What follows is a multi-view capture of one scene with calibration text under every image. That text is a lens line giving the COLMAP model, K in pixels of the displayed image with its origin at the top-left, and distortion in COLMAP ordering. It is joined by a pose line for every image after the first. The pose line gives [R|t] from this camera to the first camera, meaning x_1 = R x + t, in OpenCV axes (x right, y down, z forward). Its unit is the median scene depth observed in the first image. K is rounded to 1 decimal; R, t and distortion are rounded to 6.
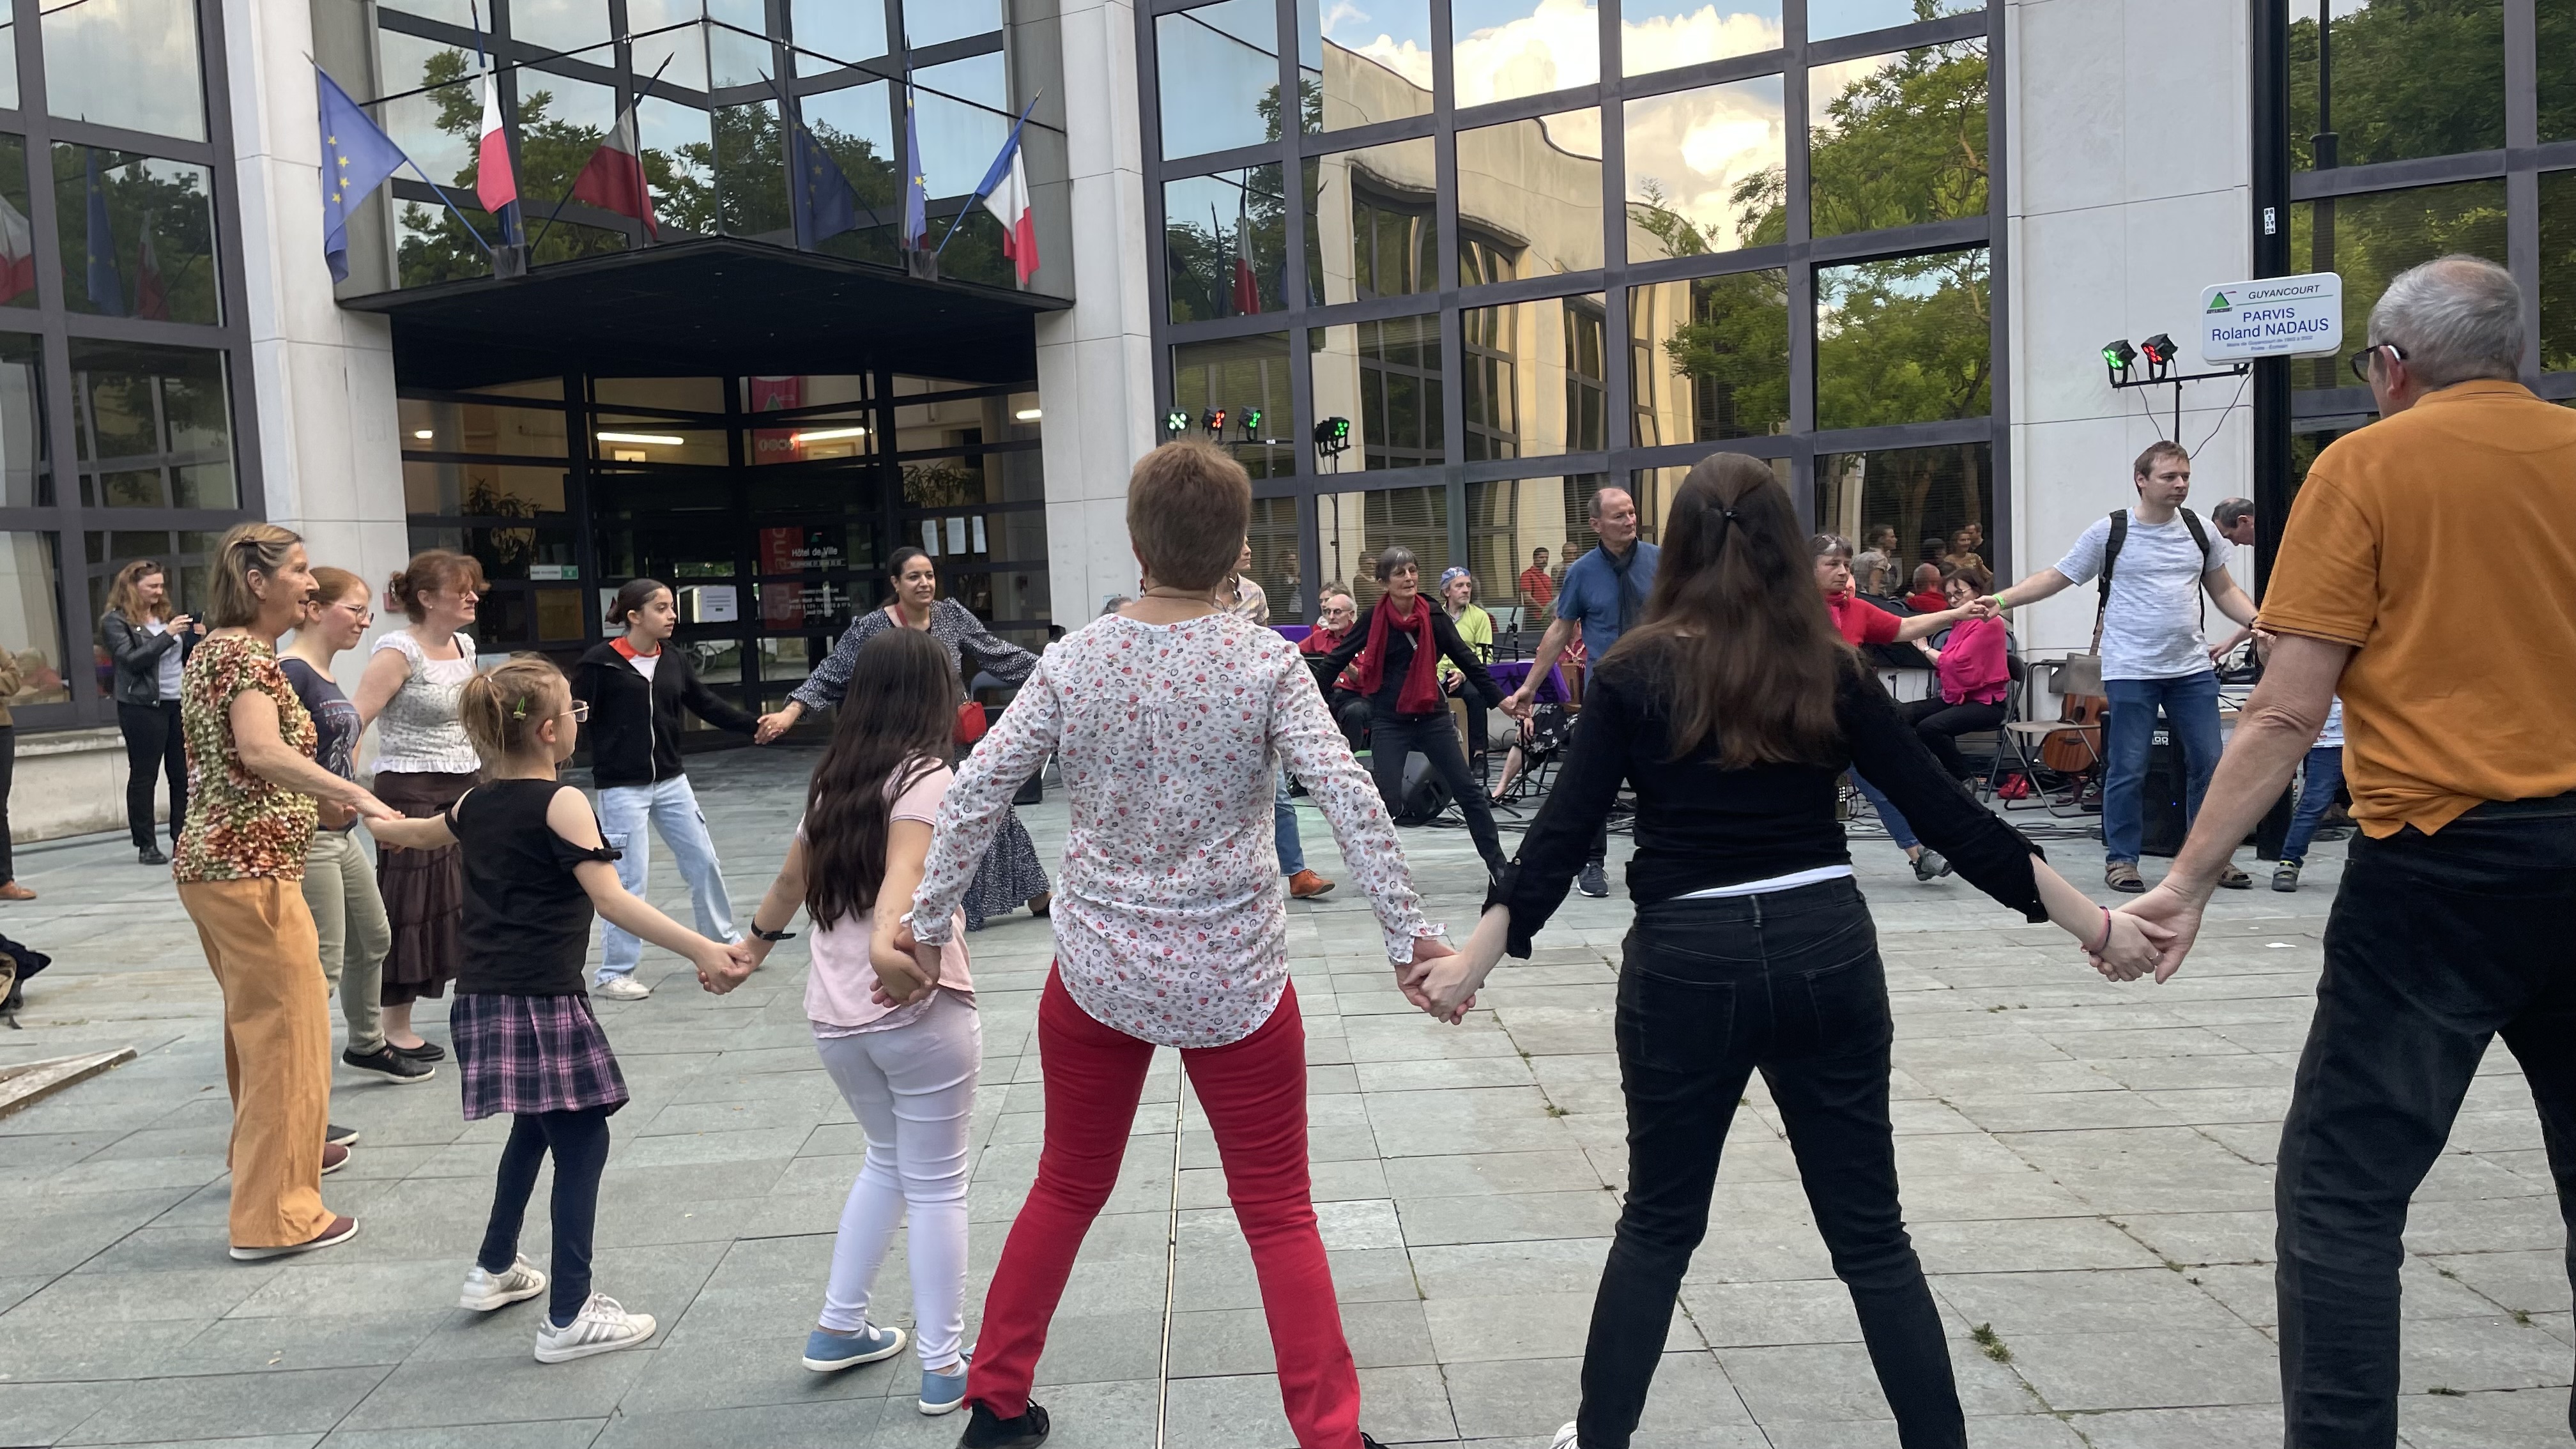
lens RADIAL K [[1956.6, 0, 1288.0], [0, 1956.6, 724.5], [0, 0, 1]] dist [0.090345, -0.135907]
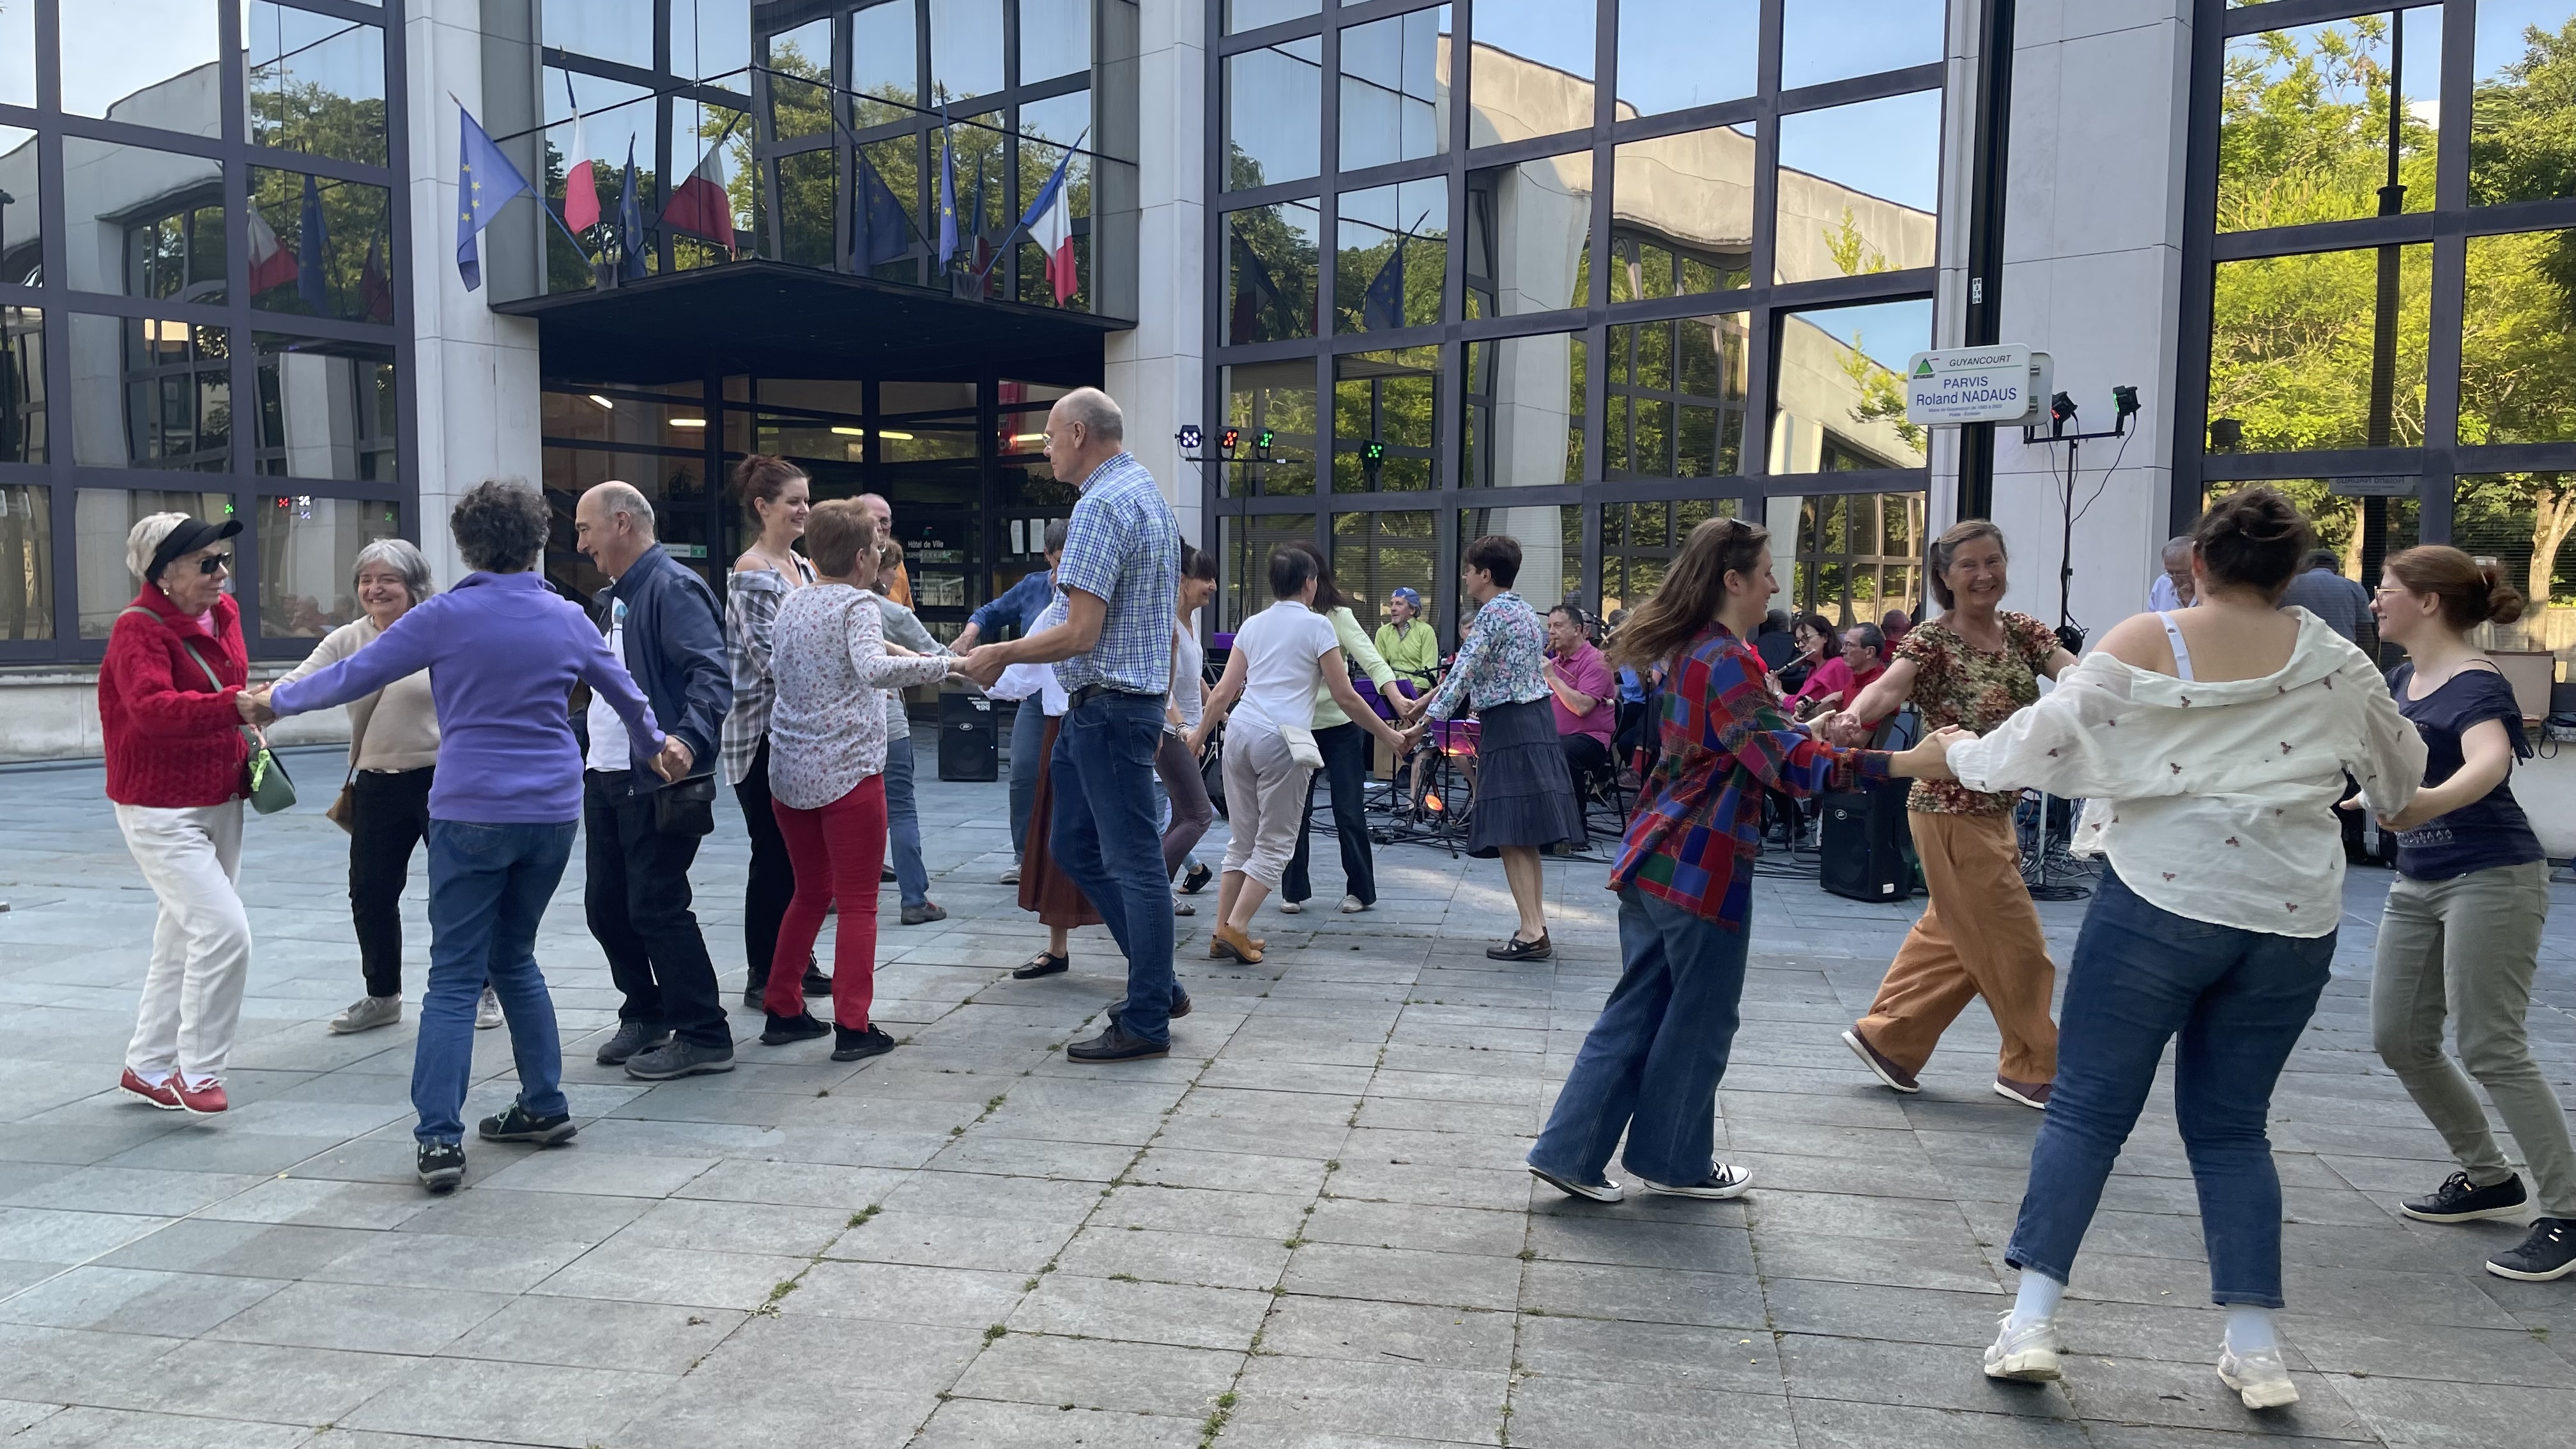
lens RADIAL K [[1971.7, 0, 1288.0], [0, 1971.7, 724.5], [0, 0, 1]] dist [0.099732, -0.134737]
pose [[0.979460, 0.067108, -0.190144, 0.213779], [-0.068035, 0.997682, 0.001658, -0.004228], [0.189814, 0.011313, 0.981755, -0.048179]]
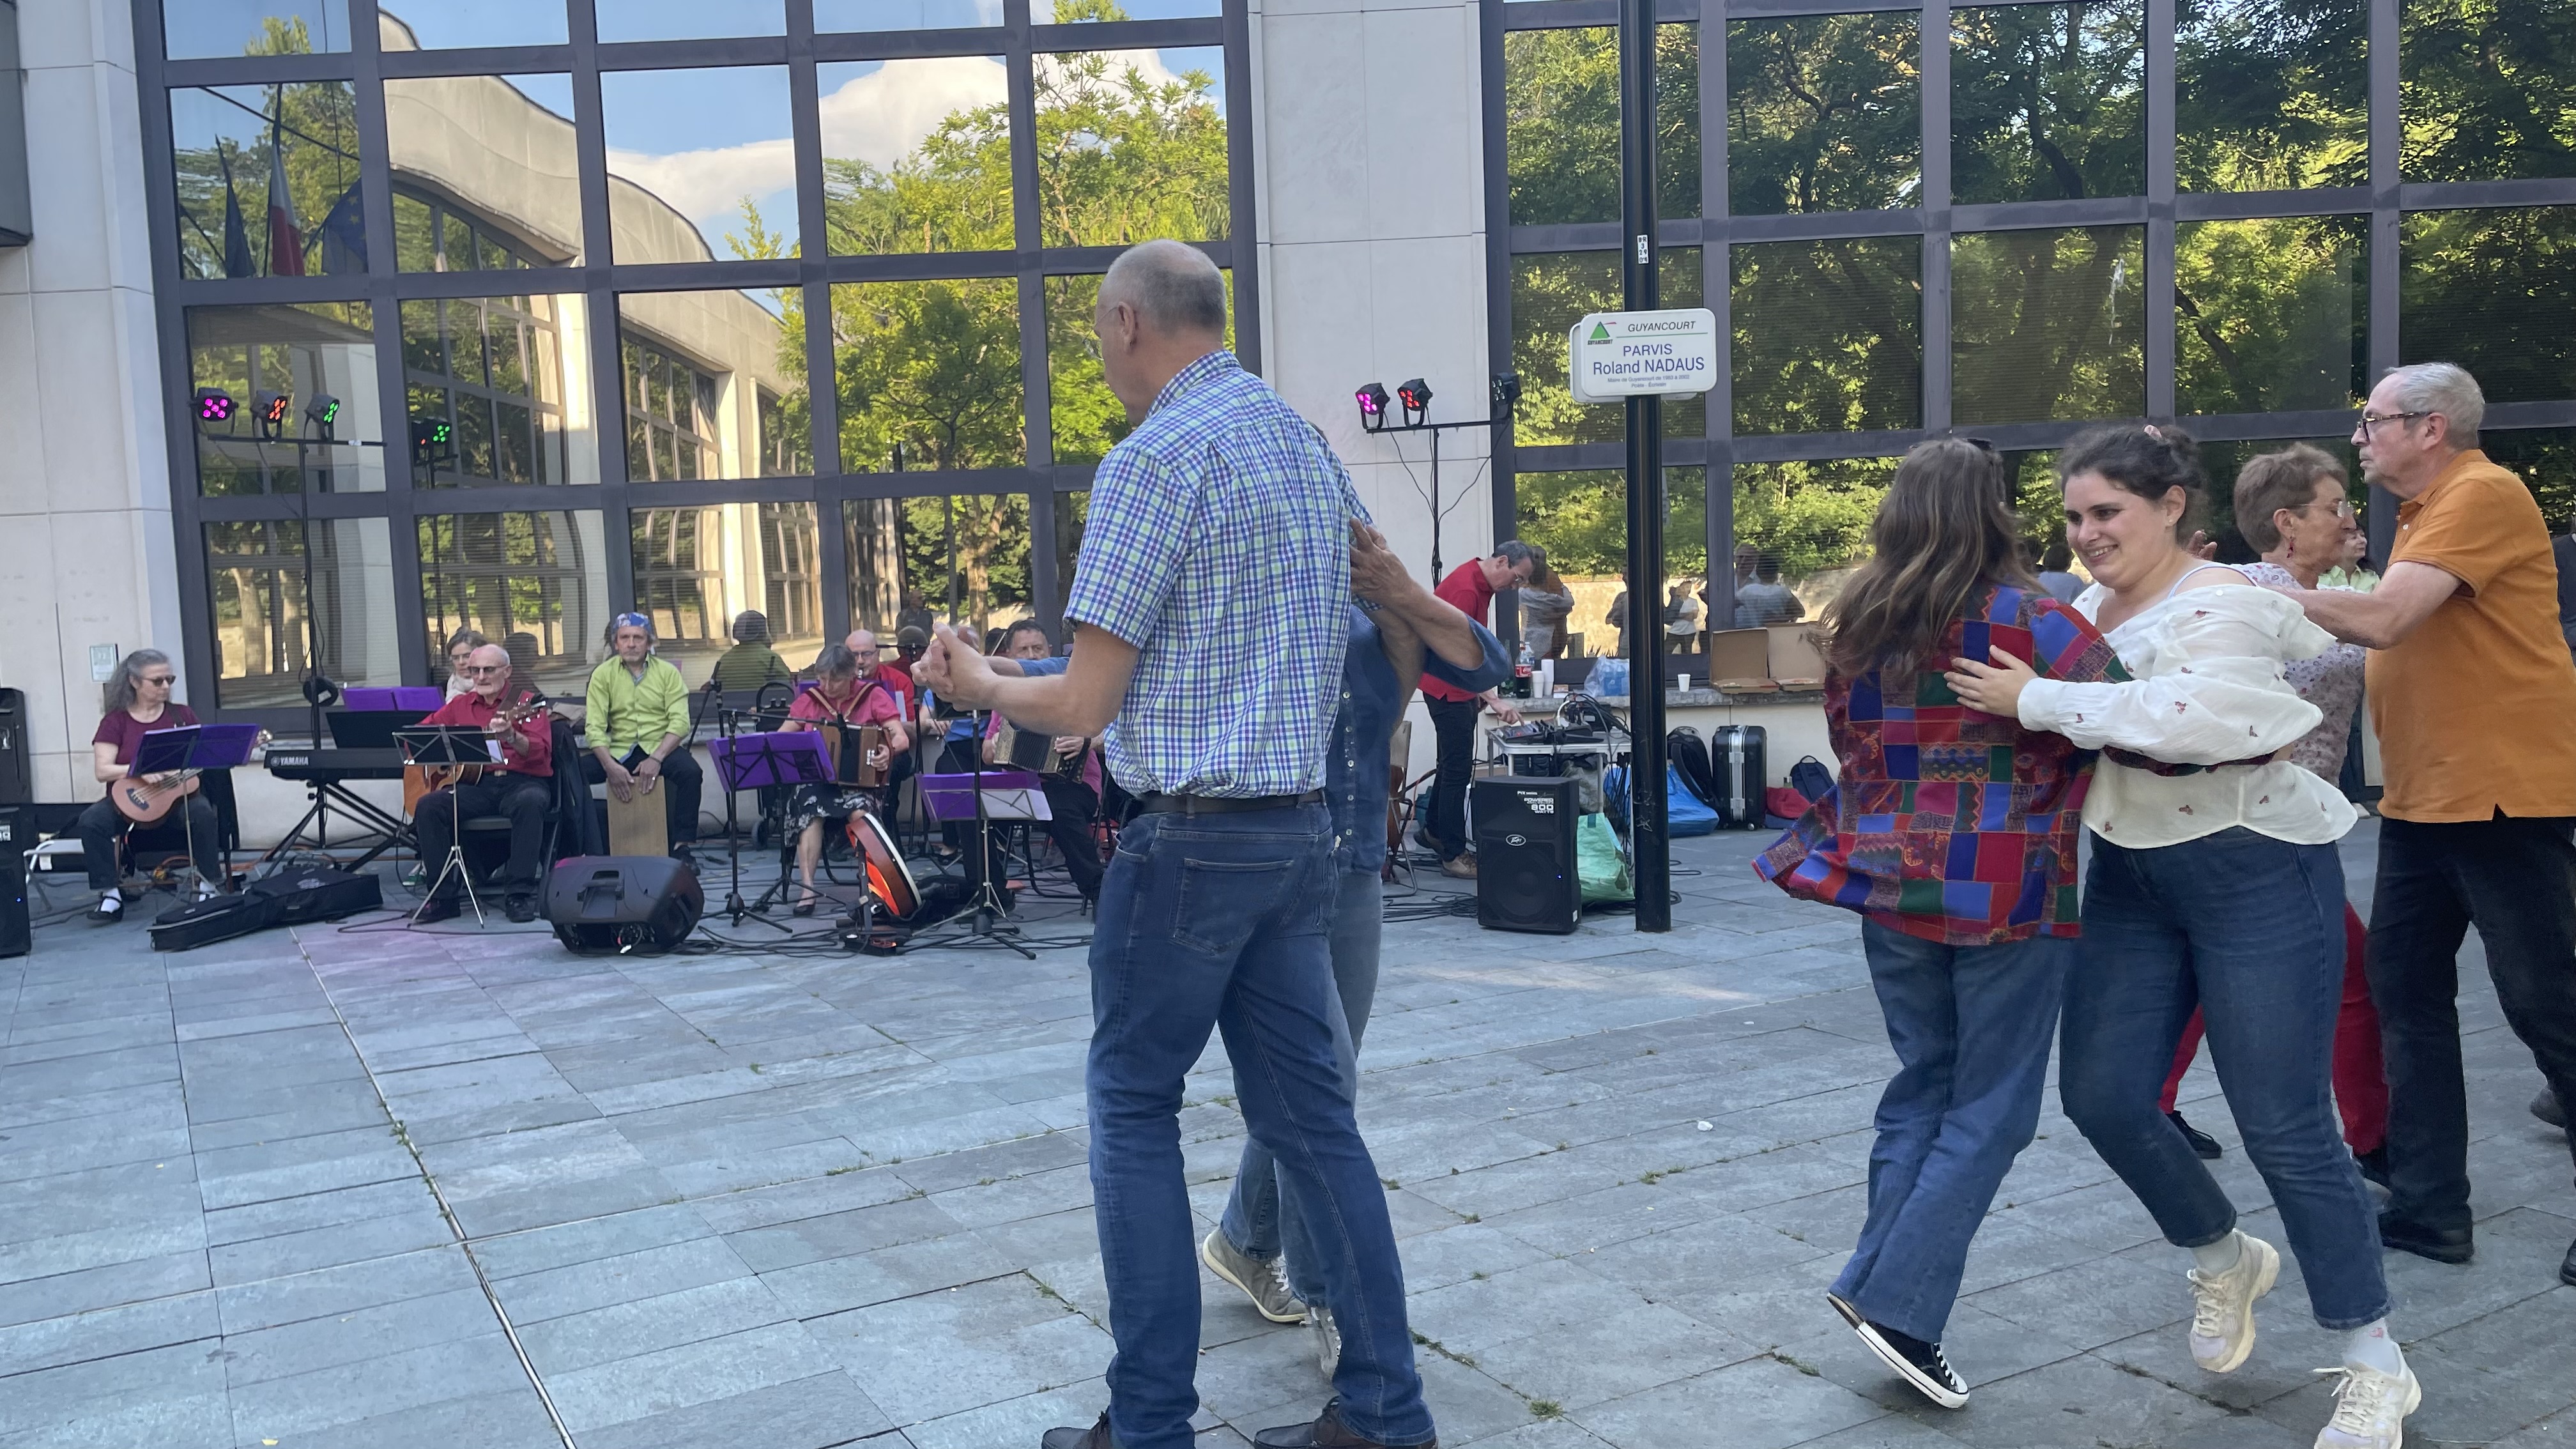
lens RADIAL K [[1933.1, 0, 1276.3], [0, 1933.1, 753.7], [0, 0, 1]] dist [0.100721, -0.125608]
pose [[0.881450, -0.024447, 0.471645, -0.056852], [0.029174, 0.999571, -0.002711, -0.011667], [-0.471376, 0.016149, 0.881785, 0.166683]]
